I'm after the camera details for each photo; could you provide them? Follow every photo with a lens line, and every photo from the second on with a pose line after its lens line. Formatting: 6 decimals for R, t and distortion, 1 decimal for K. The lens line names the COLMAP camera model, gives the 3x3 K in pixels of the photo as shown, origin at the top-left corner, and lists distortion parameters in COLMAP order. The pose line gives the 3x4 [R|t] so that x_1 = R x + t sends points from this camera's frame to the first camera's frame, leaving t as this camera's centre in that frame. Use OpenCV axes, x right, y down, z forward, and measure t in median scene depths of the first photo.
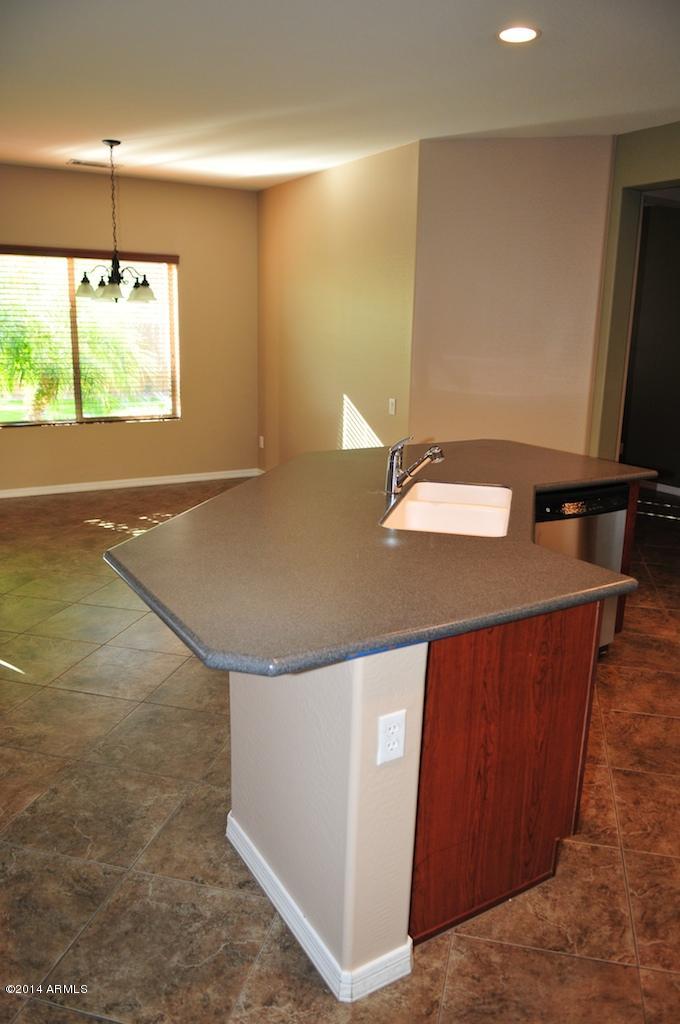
lens RADIAL K [[761.3, 0, 340.0], [0, 761.3, 512.0], [0, 0, 1]] dist [-0.043183, -0.002700]
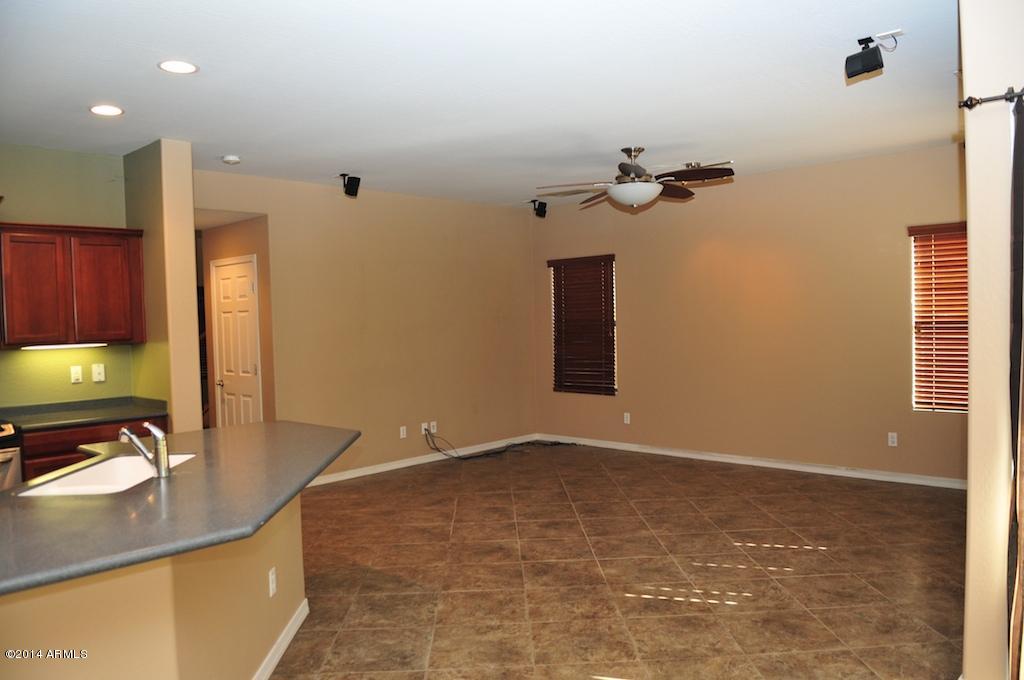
lens RADIAL K [[761.3, 0, 512.0], [0, 761.3, 340.0], [0, 0, 1]] dist [-0.043183, -0.002700]
pose [[-0.959496, 0.012655, -0.281439, -0.110513], [-0.062872, 0.964177, 0.257701, -0.564826], [0.274618, 0.264957, -0.924328, 2.308351]]
